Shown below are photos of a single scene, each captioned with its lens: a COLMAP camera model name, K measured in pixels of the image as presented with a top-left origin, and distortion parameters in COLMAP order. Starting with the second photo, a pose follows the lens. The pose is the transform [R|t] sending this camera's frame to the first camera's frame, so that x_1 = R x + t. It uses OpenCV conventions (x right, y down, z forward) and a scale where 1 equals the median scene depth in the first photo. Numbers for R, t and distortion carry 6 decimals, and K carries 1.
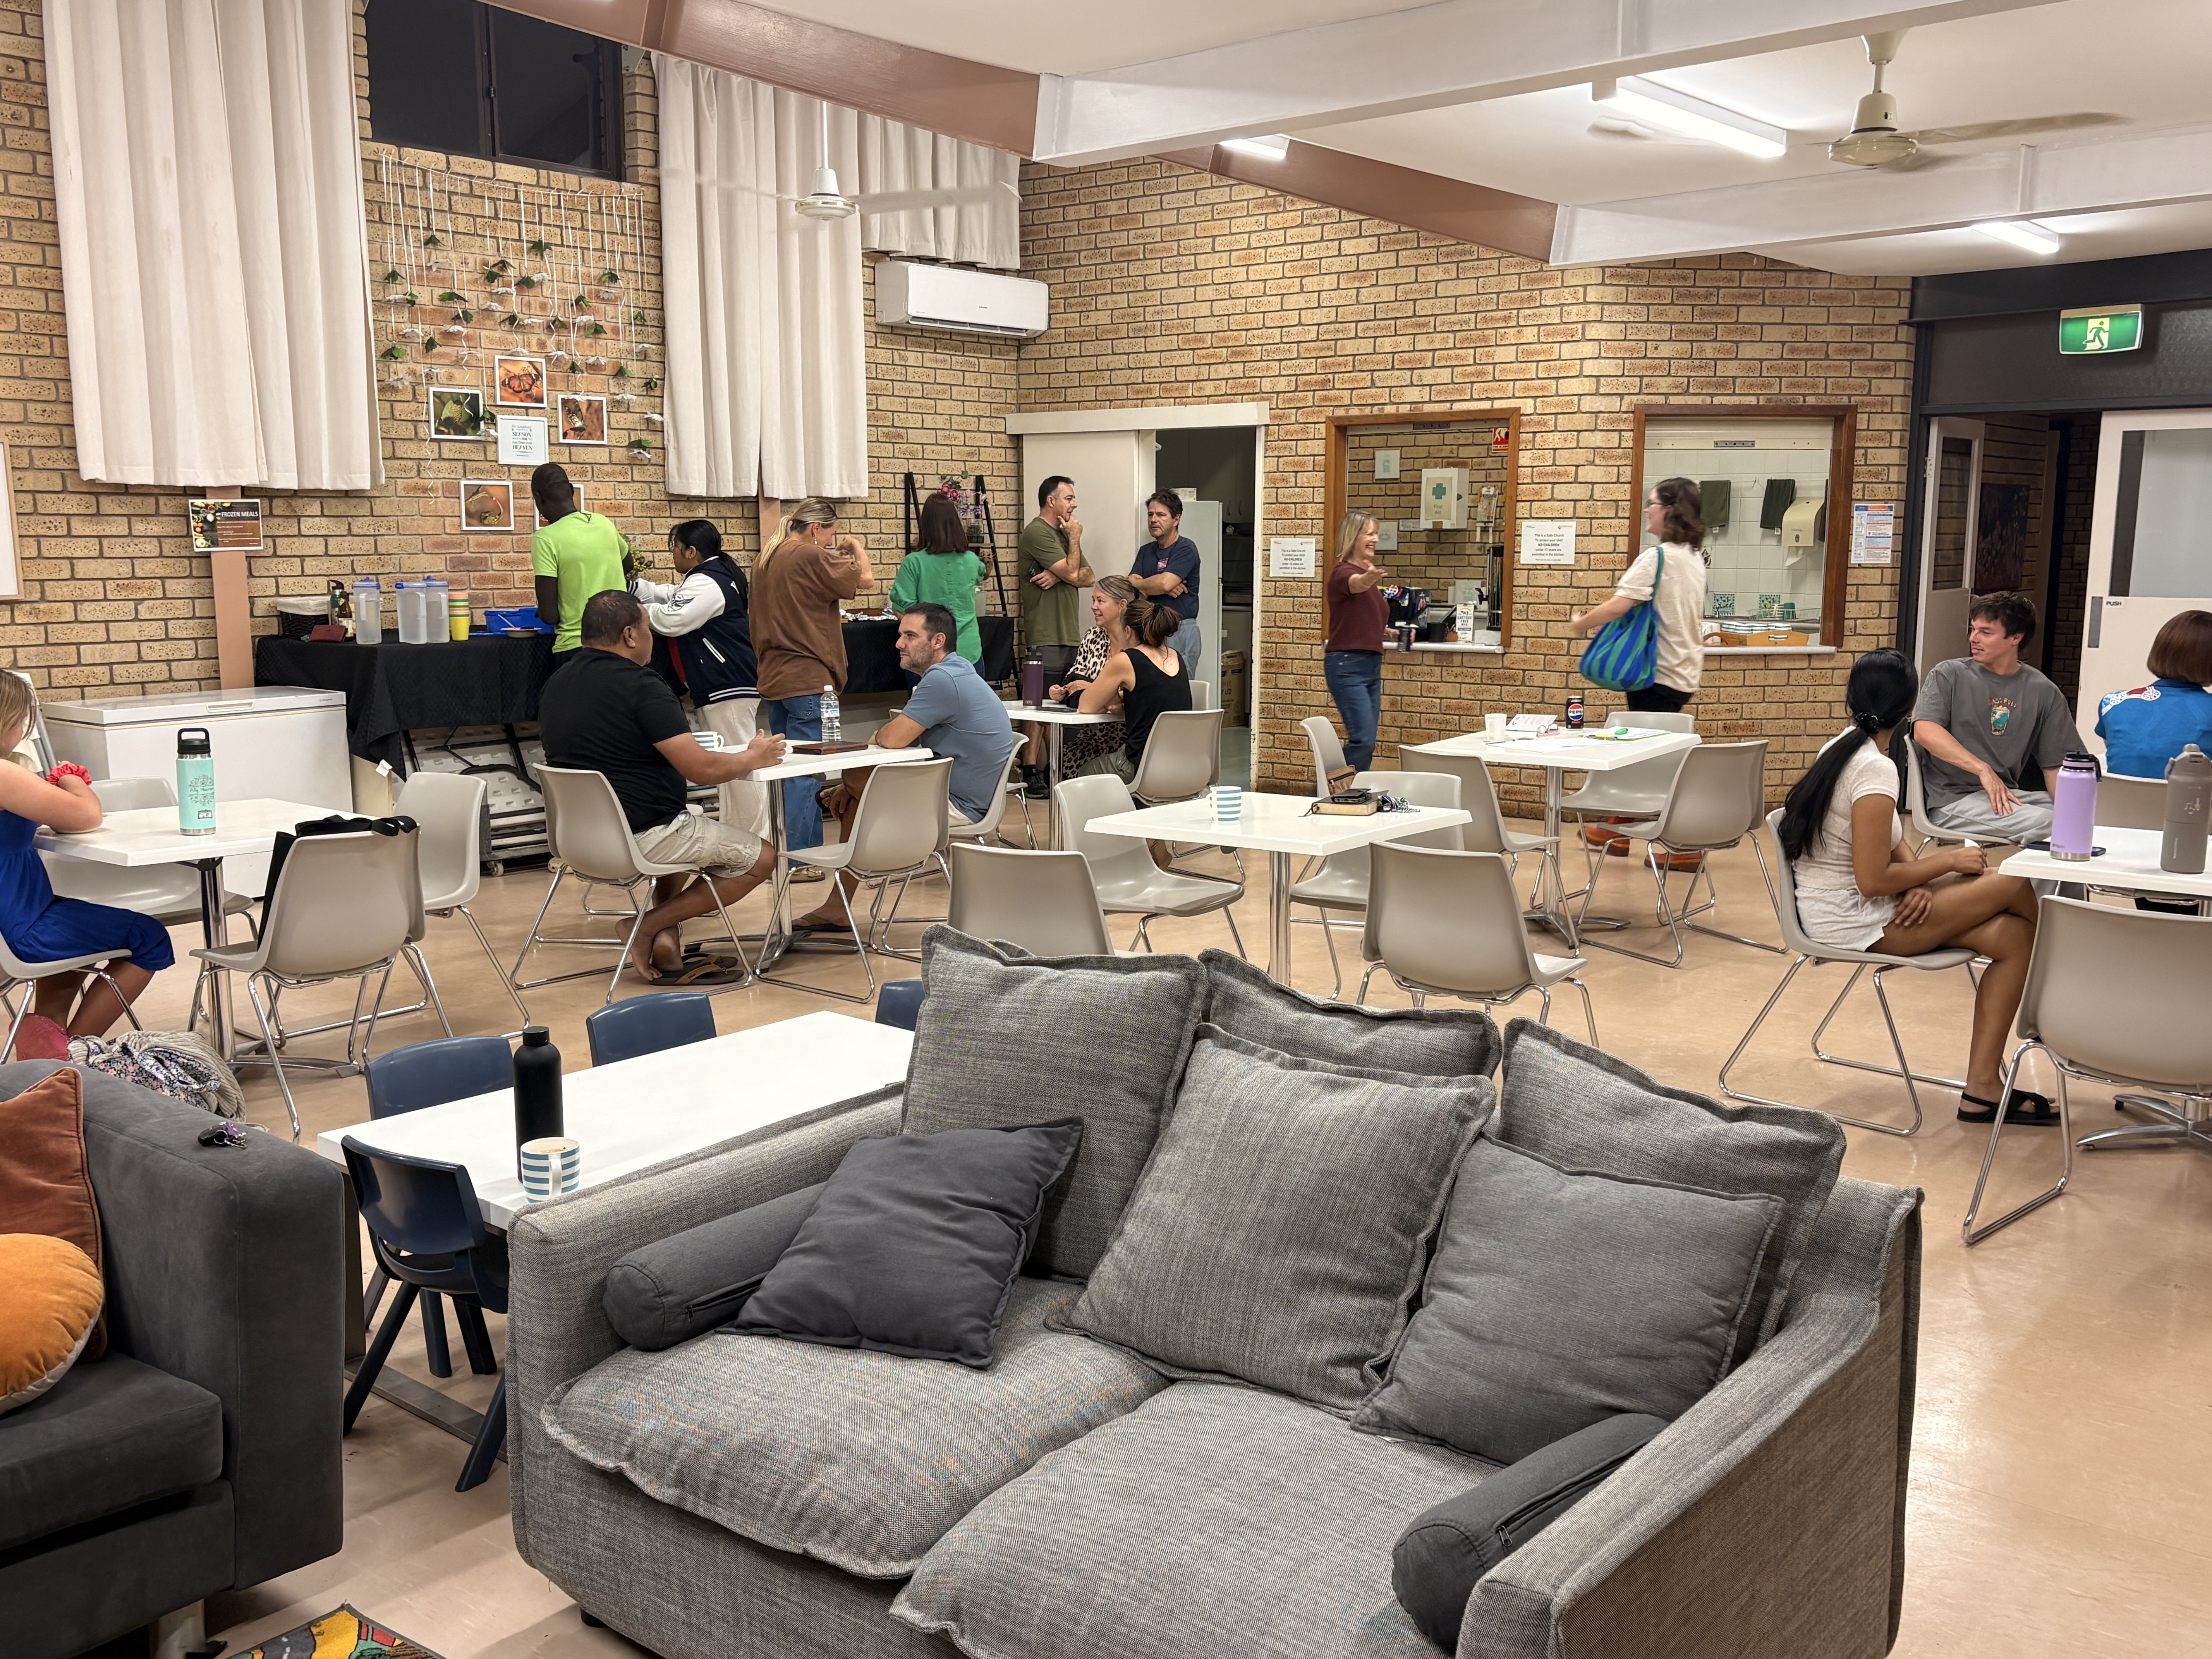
lens RADIAL K [[2001.9, 0, 1106.0], [0, 2001.9, 829.5], [0, 0, 1]] dist [0.001373, -0.001467]
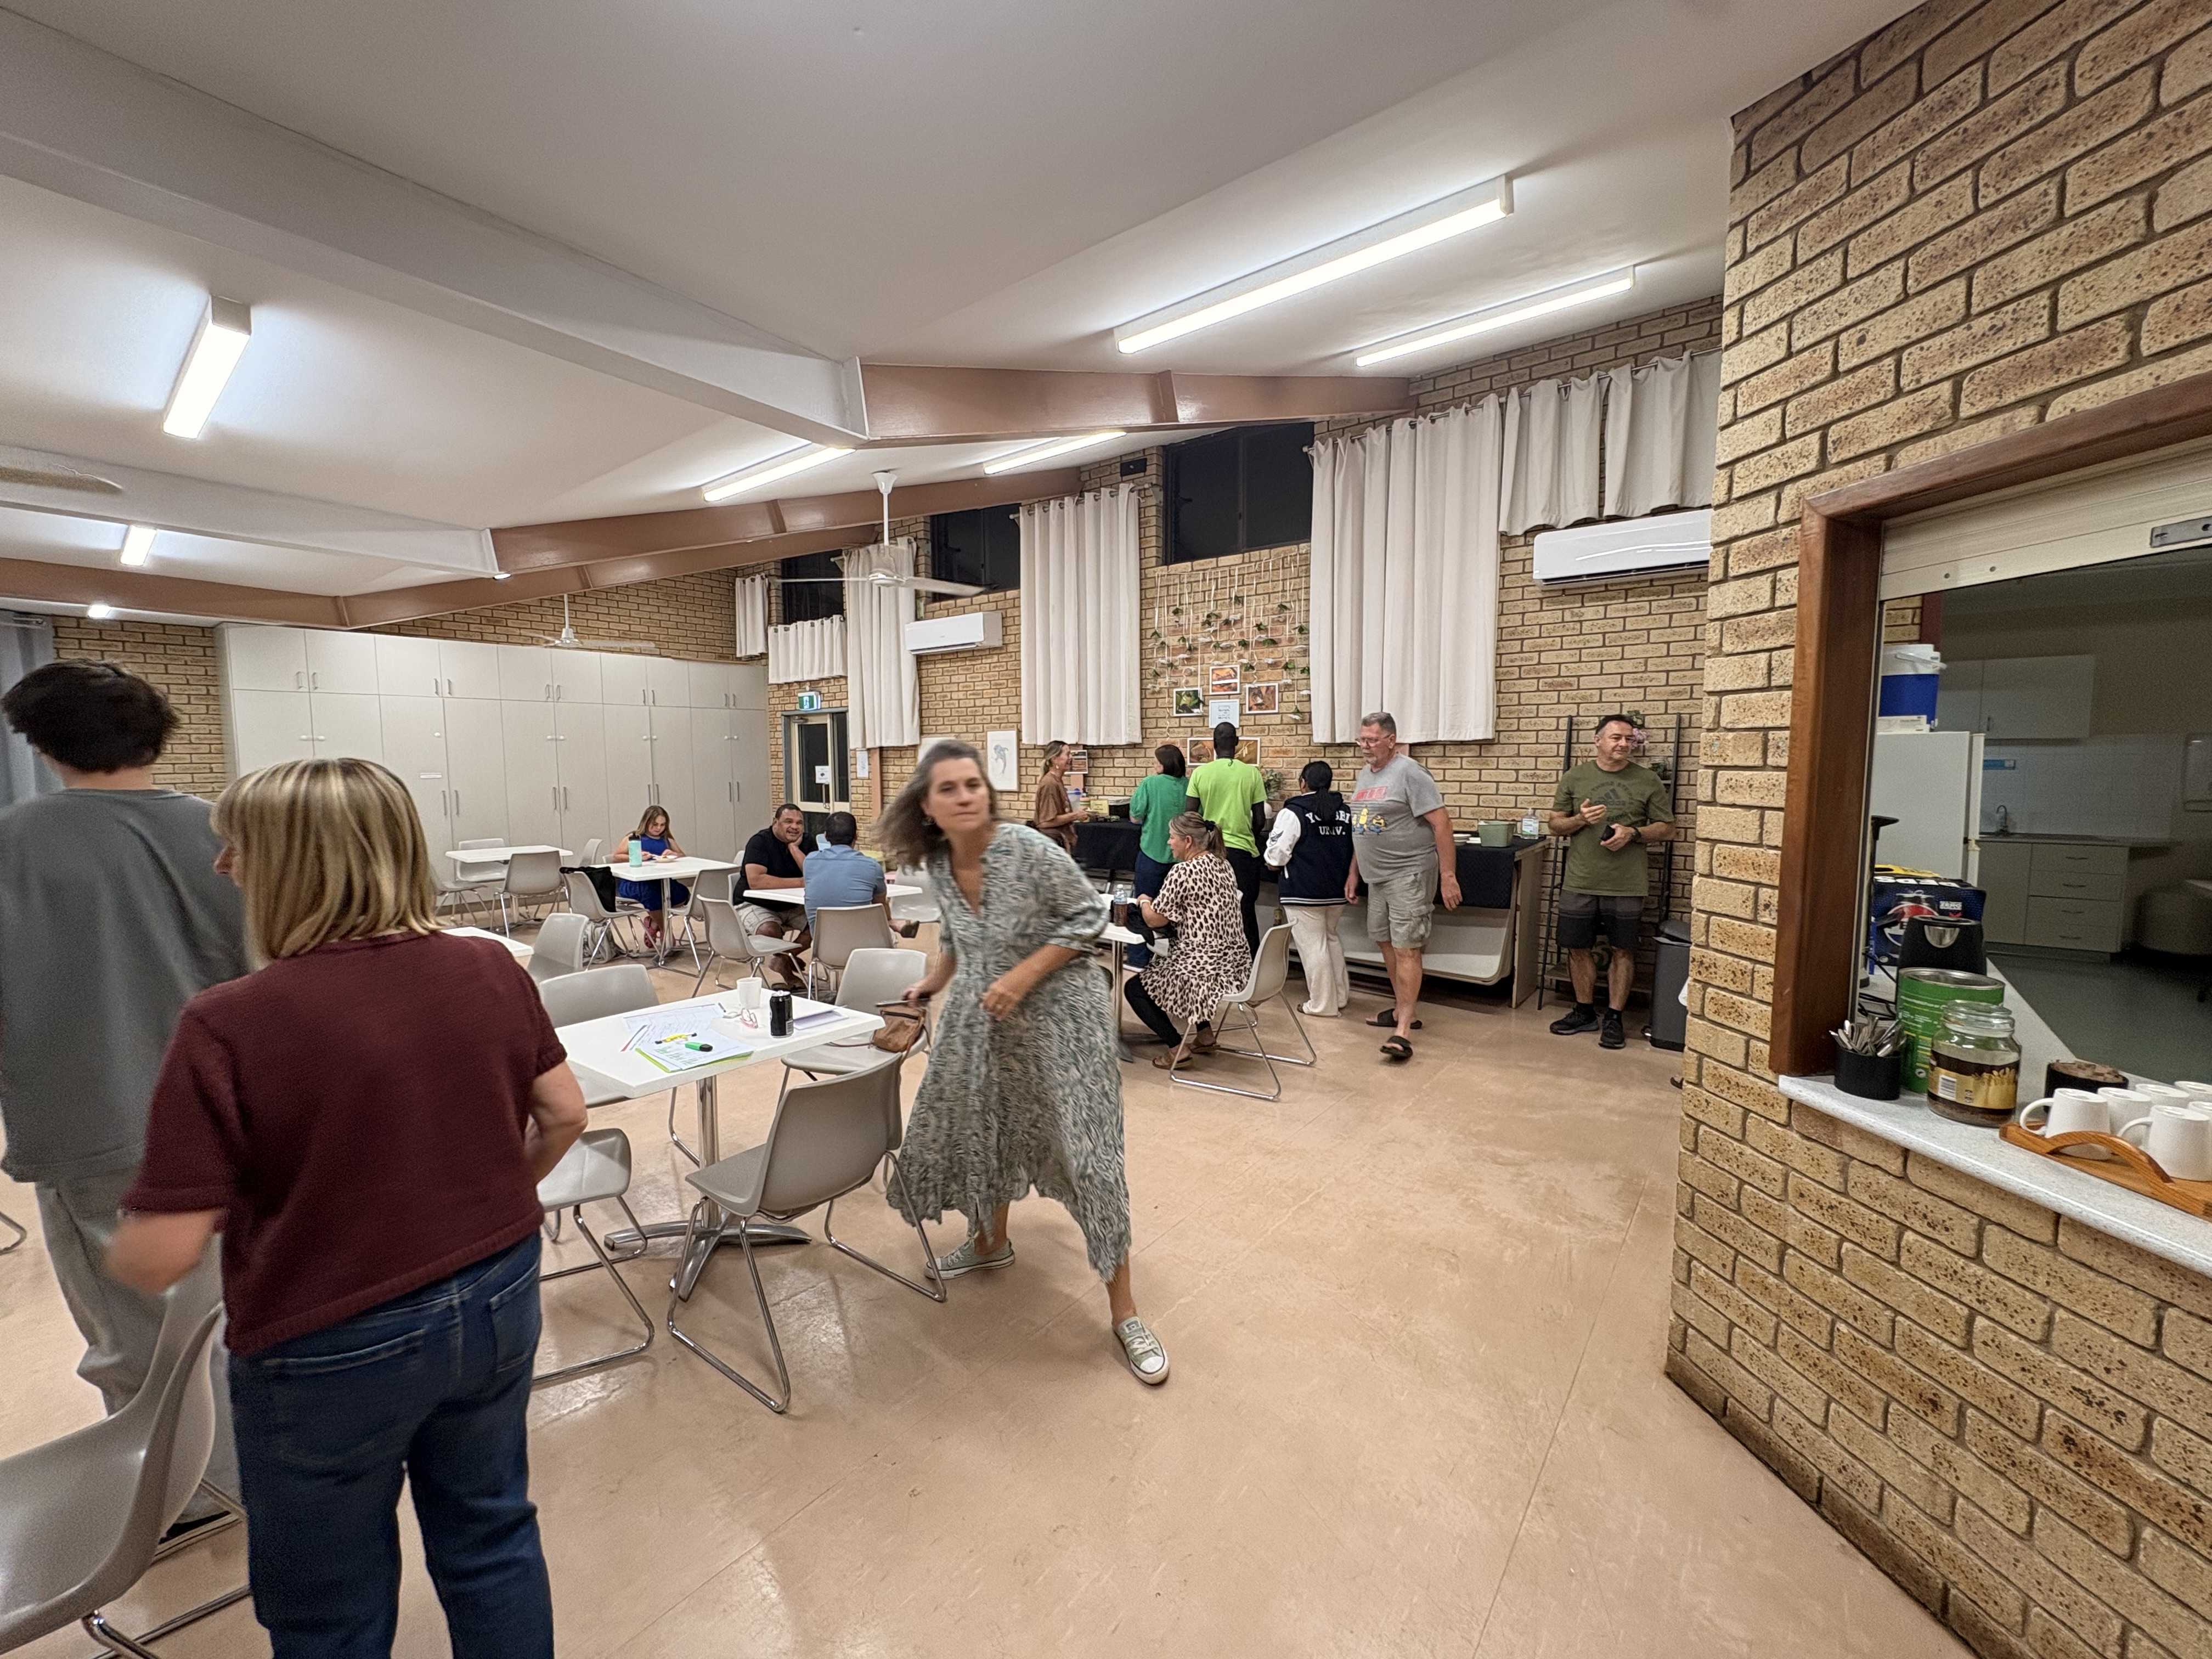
lens RADIAL K [[876.2, 0, 1106.0], [0, 876.2, 829.5], [0, 0, 1]] dist [-0.000936, 0.000051]
pose [[0.013192, 0.085730, -0.996231, 0.458980], [-0.144964, 0.985956, 0.082926, -0.140935], [0.989349, 0.143324, 0.025434, 0.876599]]
